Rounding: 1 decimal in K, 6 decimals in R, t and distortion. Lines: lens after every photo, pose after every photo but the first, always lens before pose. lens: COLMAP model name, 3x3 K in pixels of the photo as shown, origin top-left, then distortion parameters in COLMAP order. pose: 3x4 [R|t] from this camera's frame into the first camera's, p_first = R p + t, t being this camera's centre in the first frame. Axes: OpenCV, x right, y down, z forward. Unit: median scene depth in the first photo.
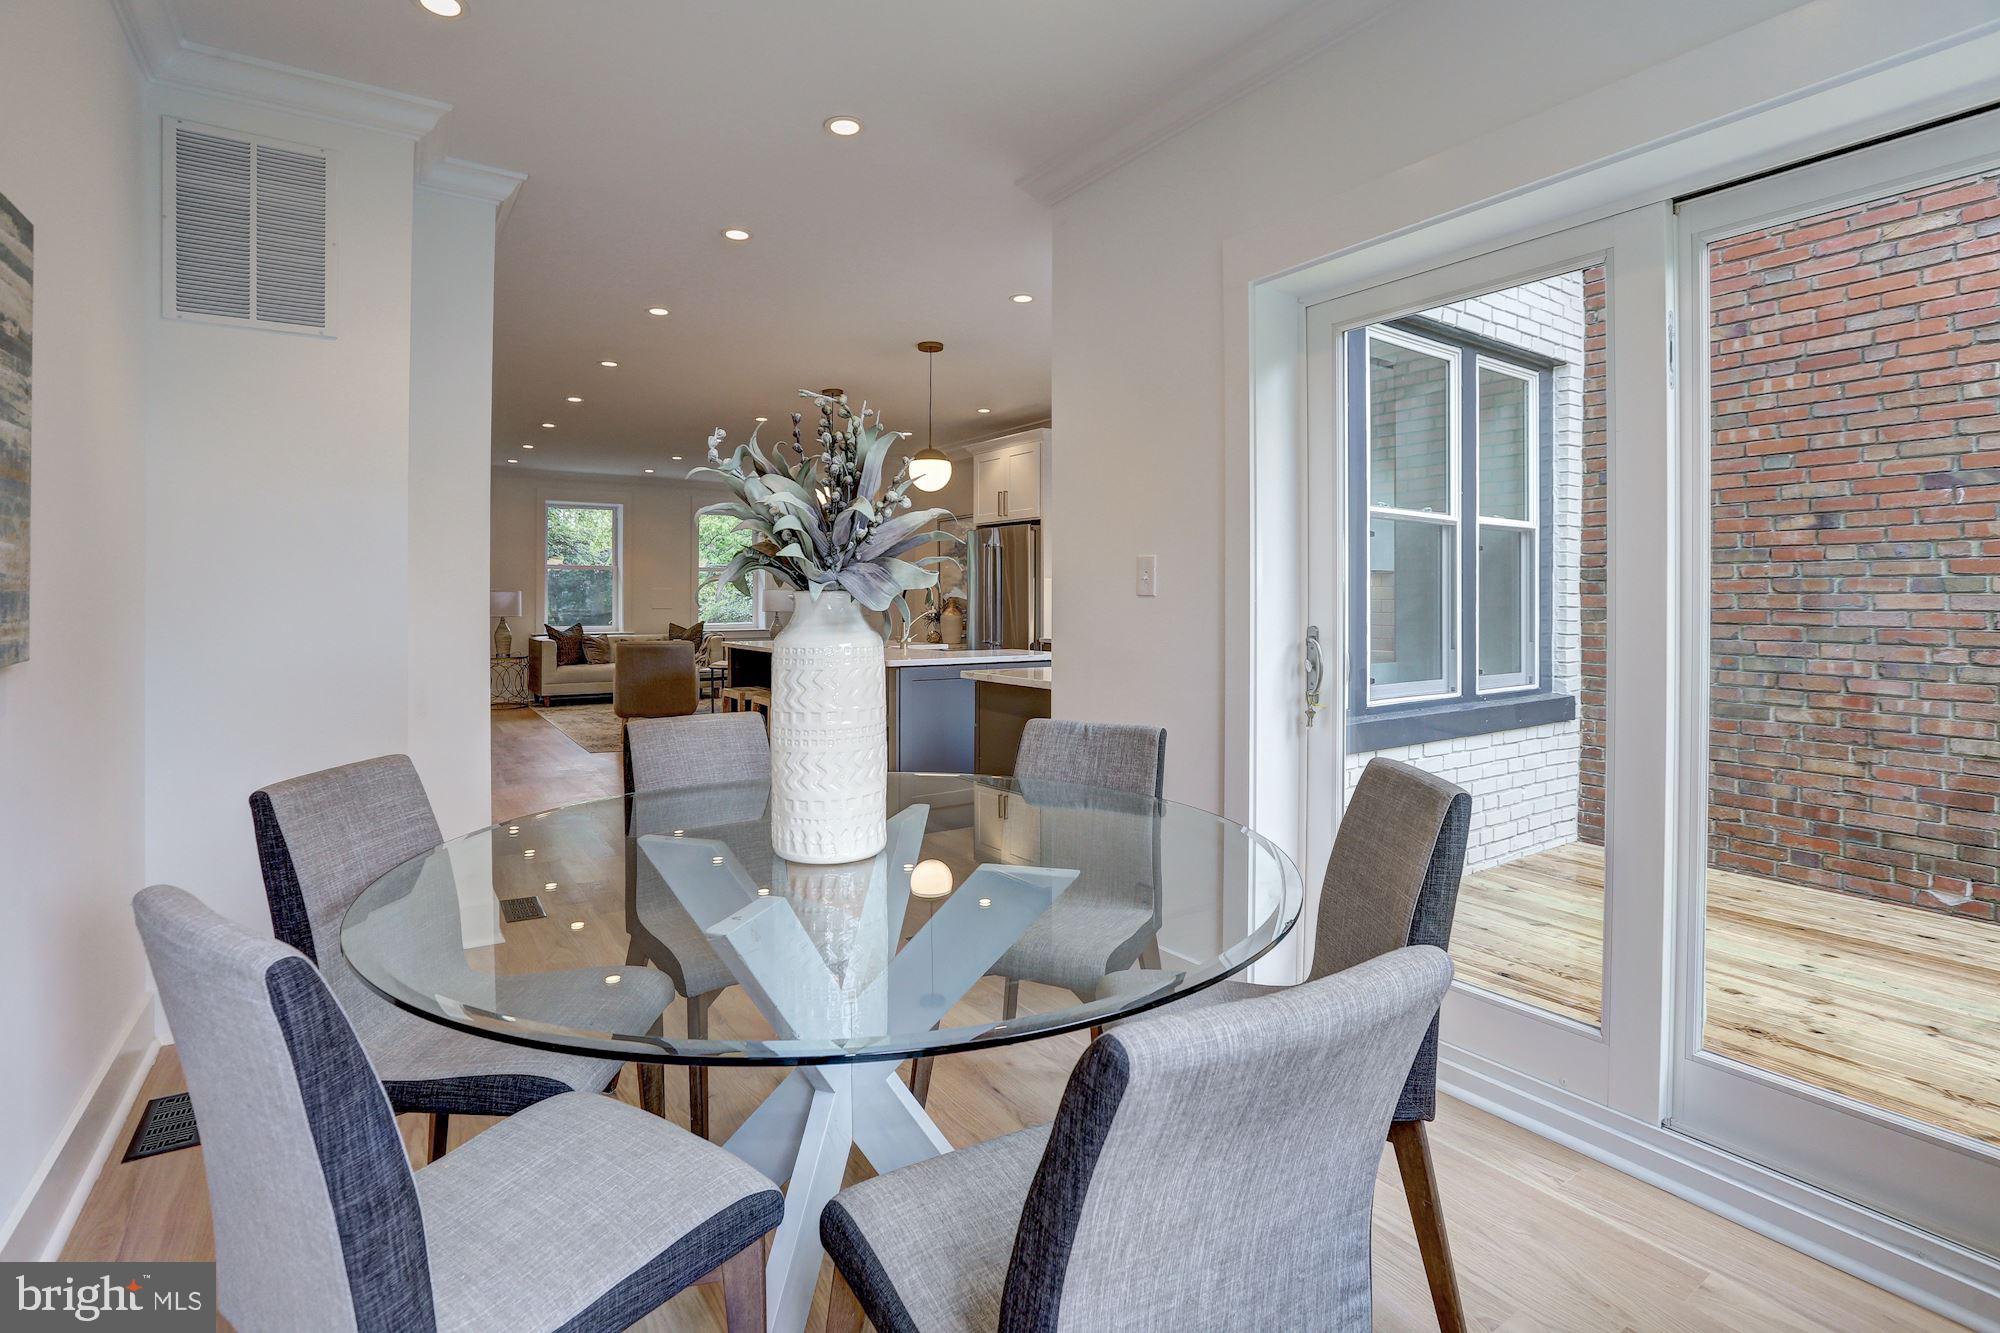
lens RADIAL K [[929.5, 0, 977.5], [0, 929.5, 606.0], [0, 0, 1]] dist [-0.045056, 0.014661]
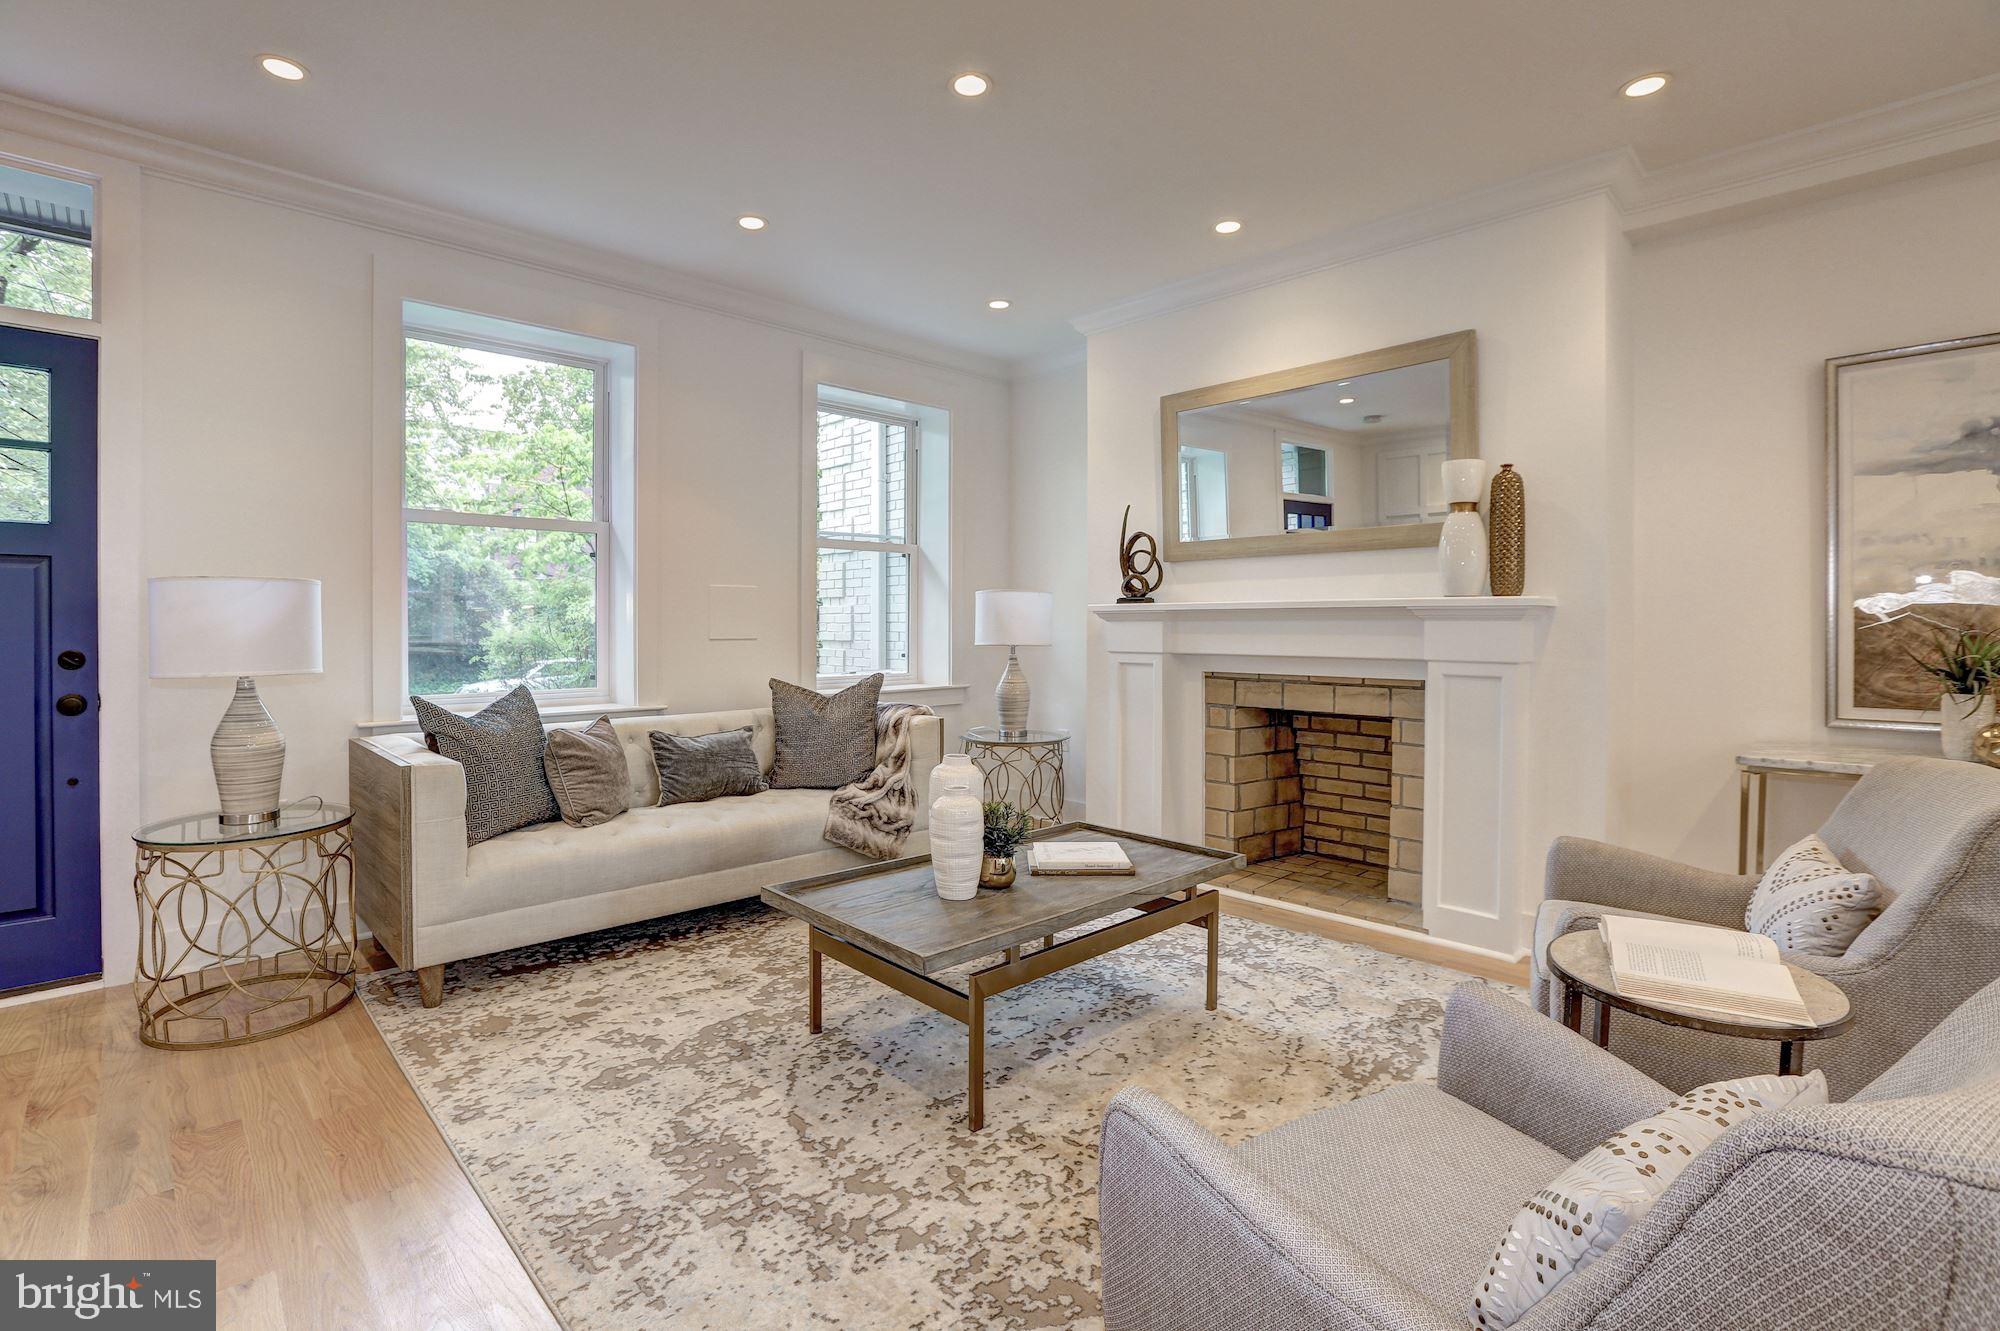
lens RADIAL K [[929.5, 0, 984.1], [0, 929.5, 620.6], [0, 0, 1]] dist [-0.045056, 0.014661]
pose [[0.983095, 0.000240, 0.183095, -0.363793], [0.000897, 0.999981, -0.006125, -0.002423], [-0.183093, 0.006186, 0.983076, 0.719422]]
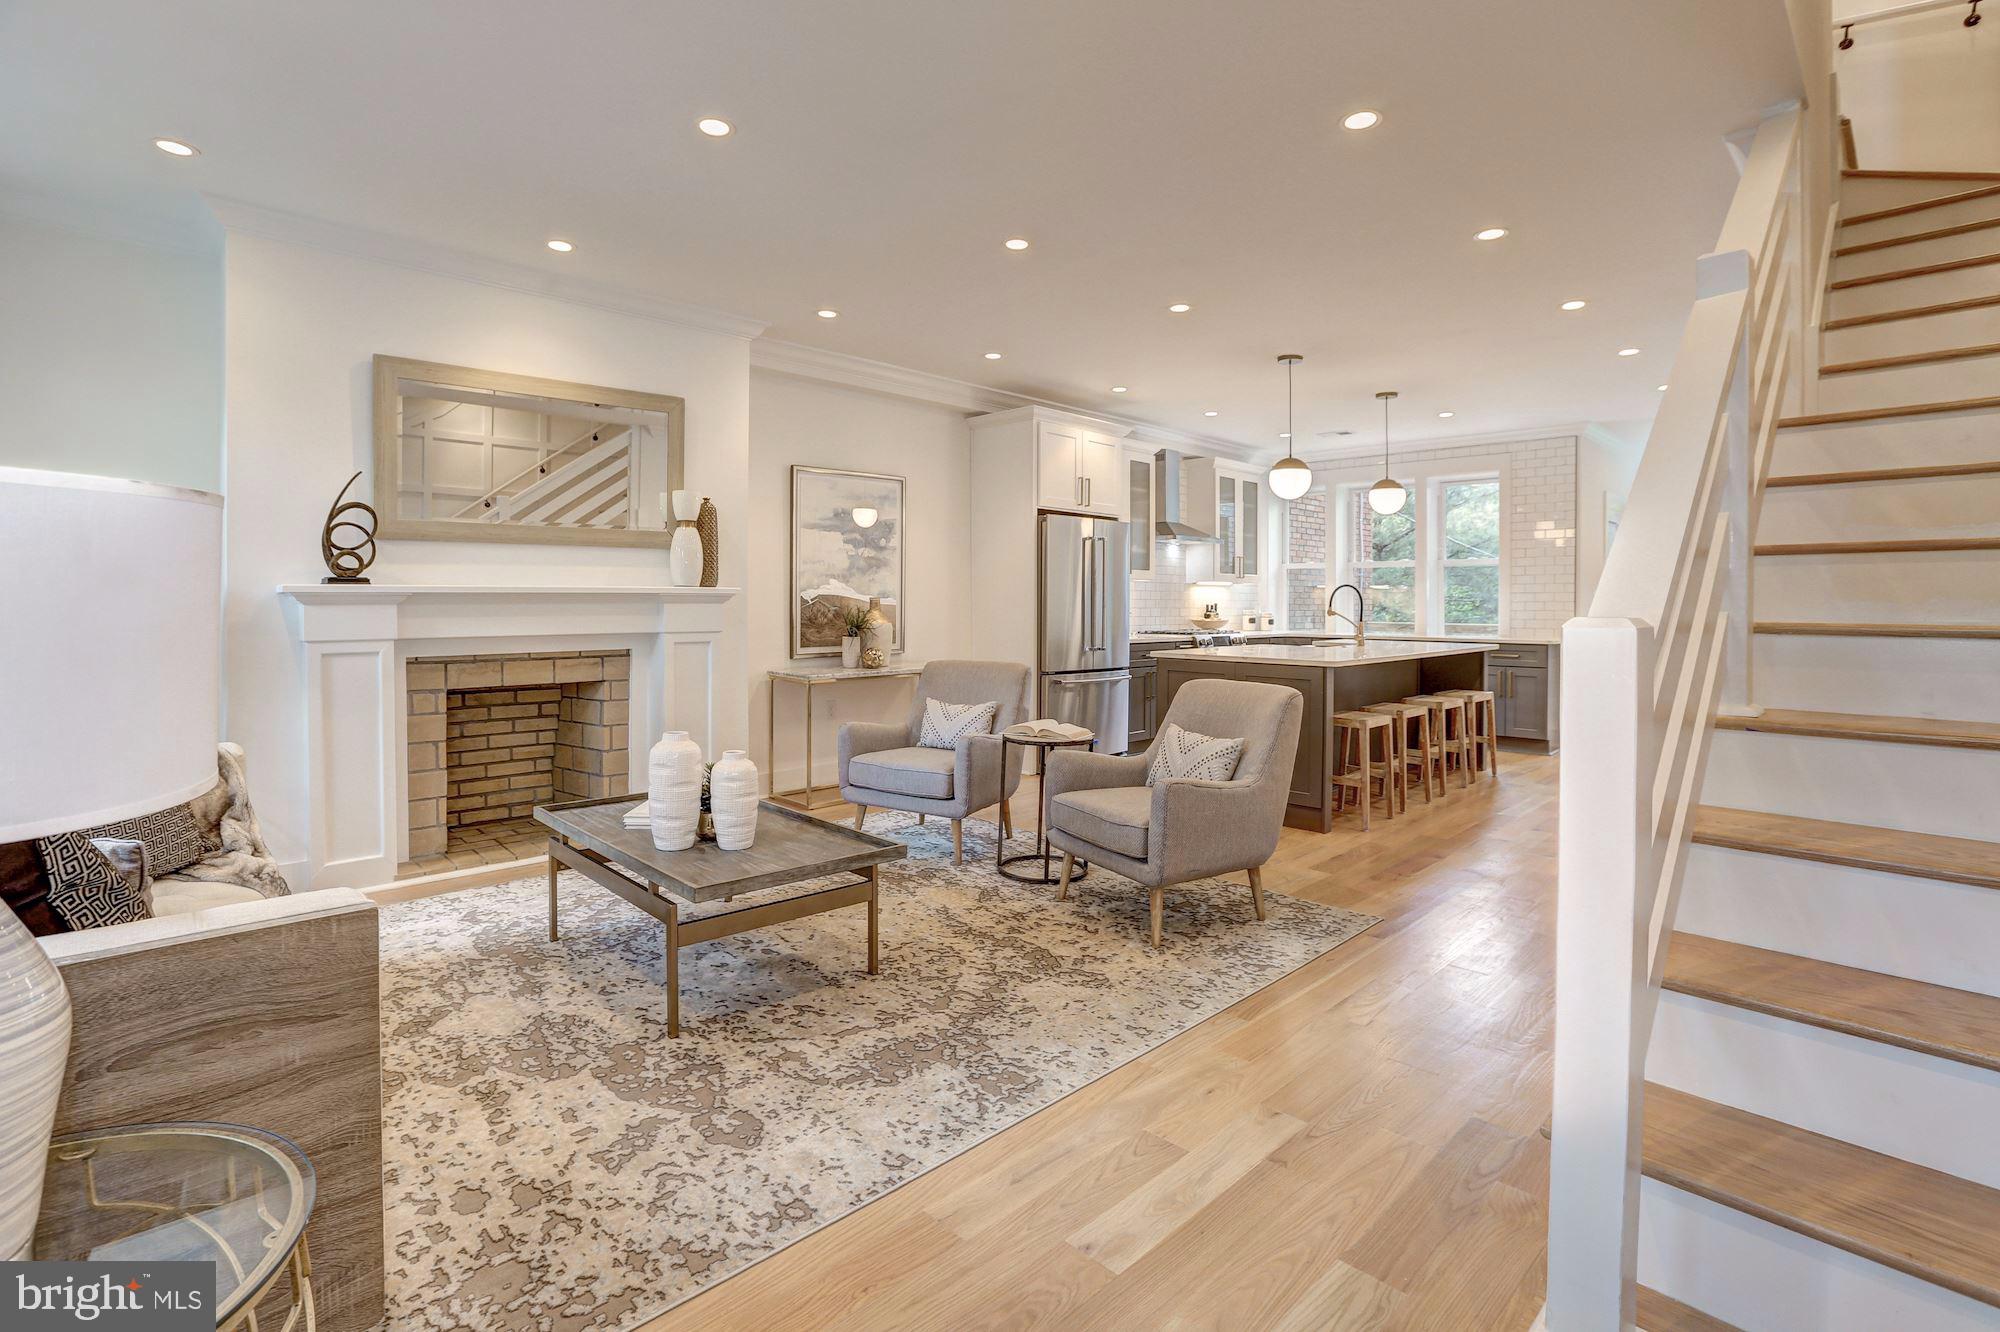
lens RADIAL K [[929.5, 0, 994.0], [0, 929.5, 608.2], [0, 0, 1]] dist [-0.045056, 0.014661]
pose [[-0.194971, -0.008223, 0.980774, -0.621137], [0.003035, 0.999955, 0.008987, -0.005549], [-0.980804, 0.004729, -0.194937, 0.946723]]
